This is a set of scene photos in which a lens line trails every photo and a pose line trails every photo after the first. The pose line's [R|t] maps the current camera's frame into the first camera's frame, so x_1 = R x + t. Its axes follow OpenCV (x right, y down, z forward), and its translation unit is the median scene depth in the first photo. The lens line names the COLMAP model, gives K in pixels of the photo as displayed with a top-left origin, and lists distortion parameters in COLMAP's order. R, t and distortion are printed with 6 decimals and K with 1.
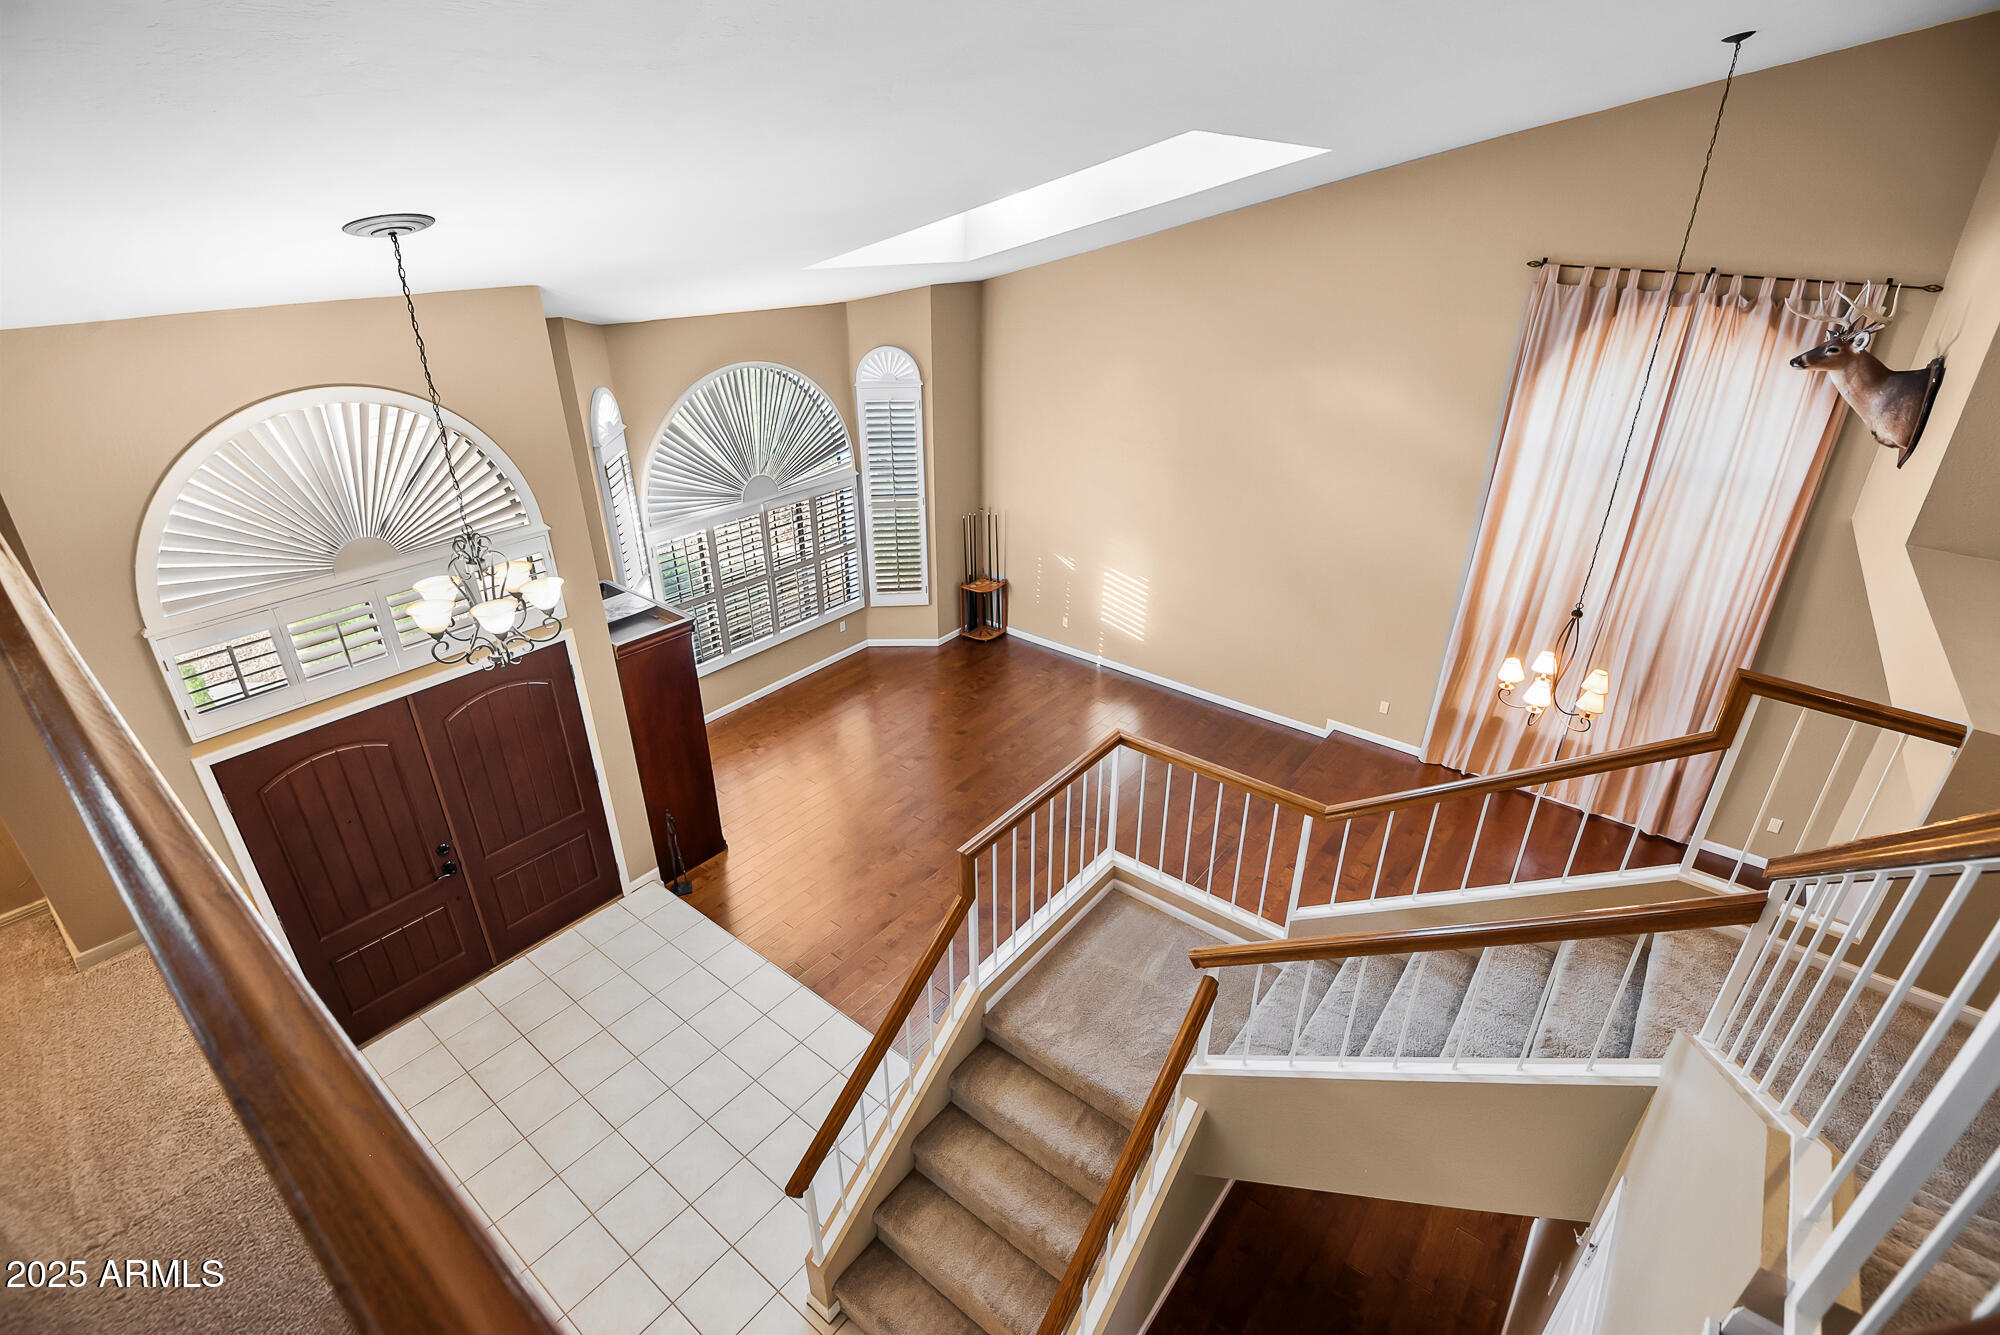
lens RADIAL K [[910.7, 0, 1004.5], [0, 910.7, 658.9], [0, 0, 1]] dist [0.000644, -0.028179]
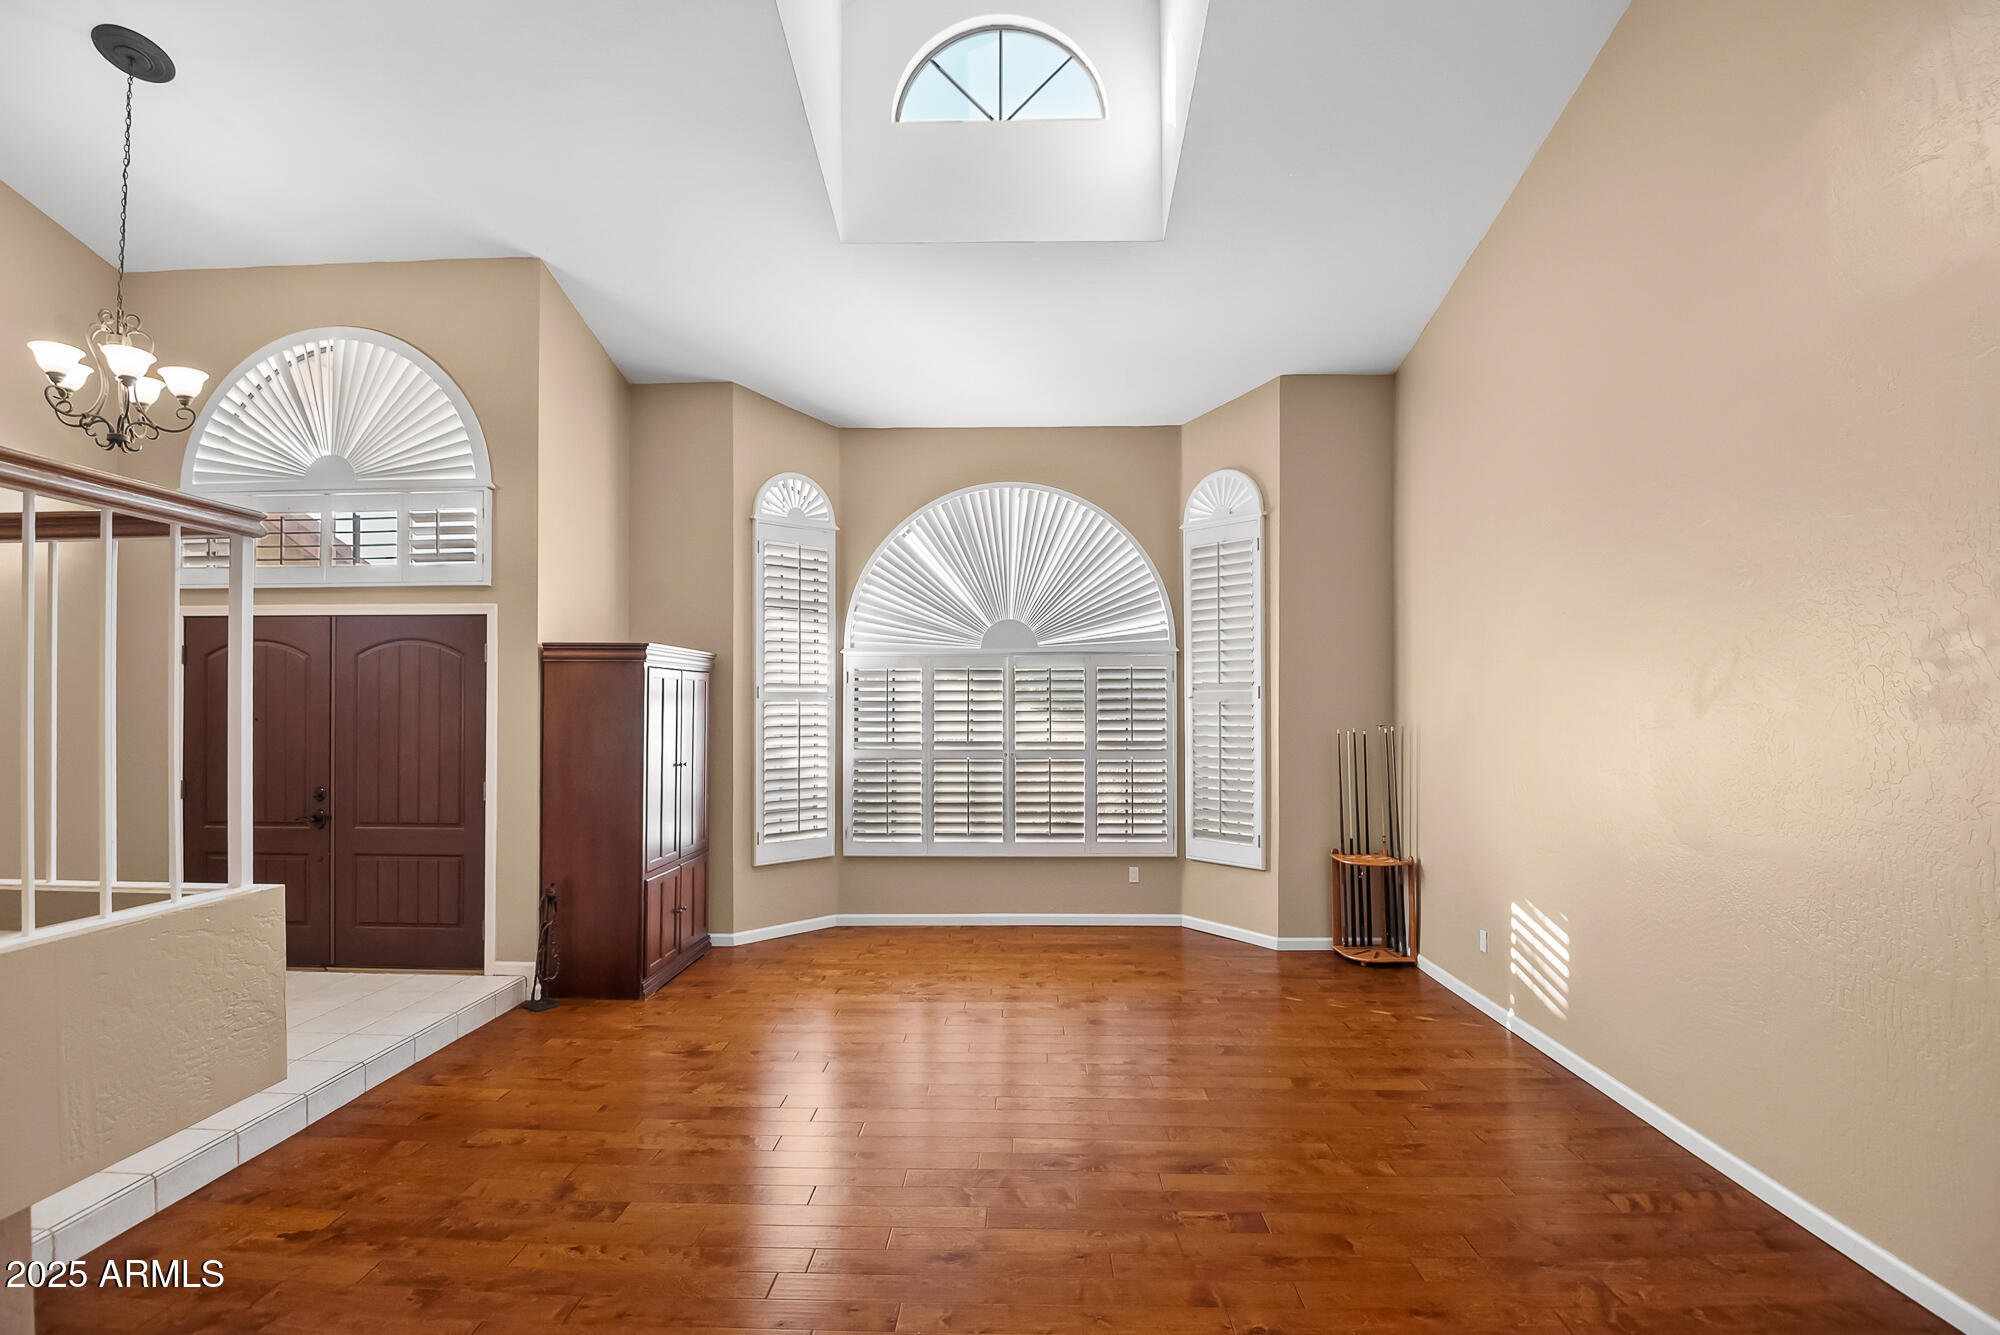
lens RADIAL K [[932.0, 0, 996.9], [0, 932.0, 697.0], [0, 0, 1]] dist [-0.020771, -0.000528]
pose [[0.594503, -0.009948, -0.804032, 0.349890], [-0.353586, 0.894826, -0.272513, 0.077571], [0.722180, 0.446304, 0.528459, 0.566016]]
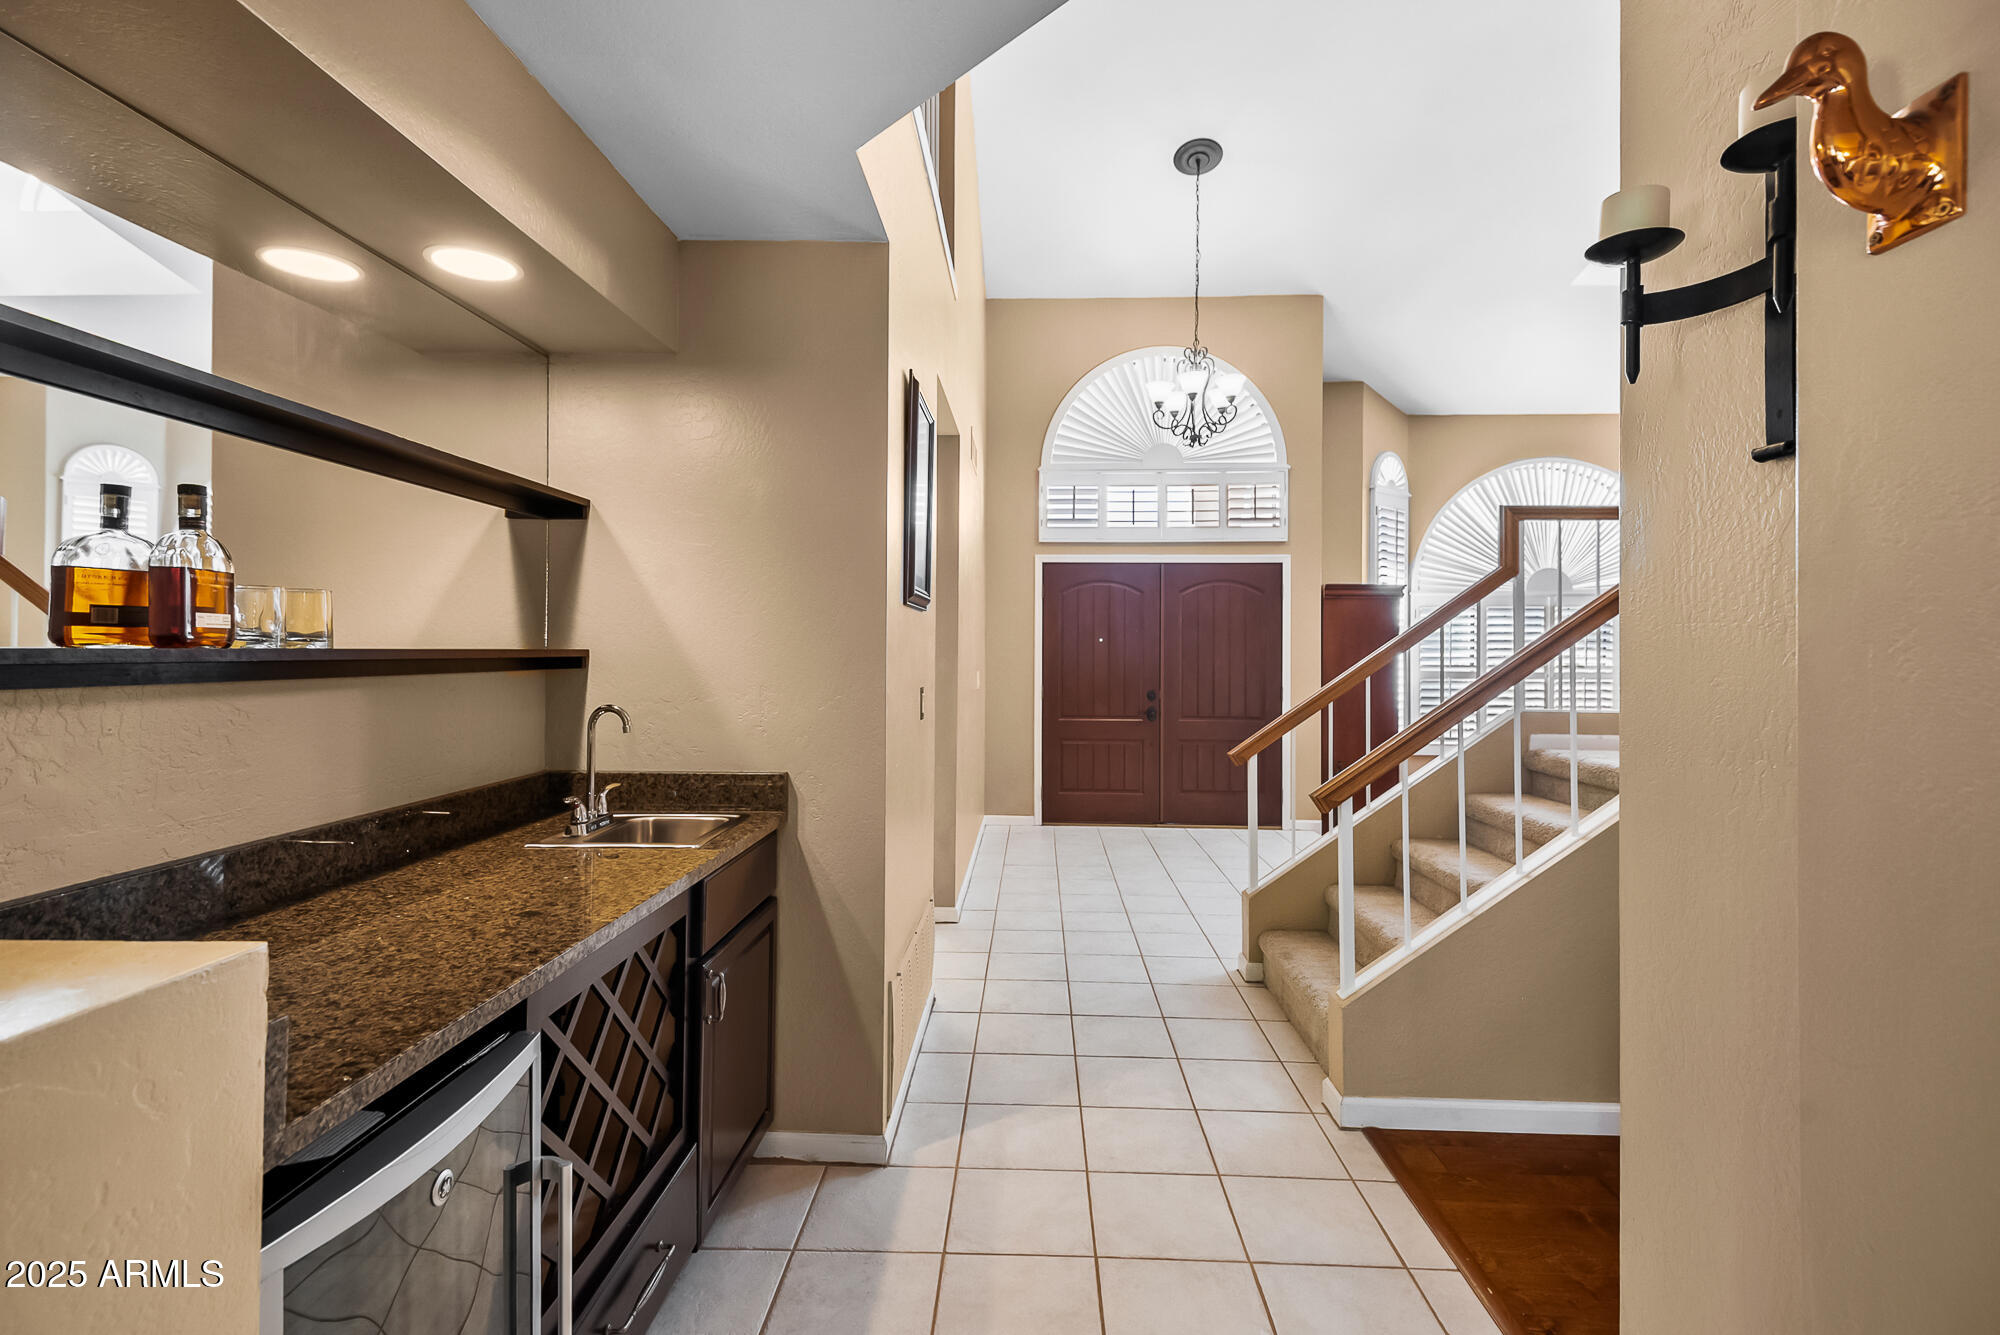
lens RADIAL K [[905.5, 0, 1004.1], [0, 905.5, 666.5], [0, 0, 1]] dist [0.041001, -0.019982]
pose [[0.588602, 0.011608, -0.808339, 0.182130], [-0.361562, 0.898100, -0.250379, 0.341186], [0.723063, 0.439638, 0.532821, 0.080419]]
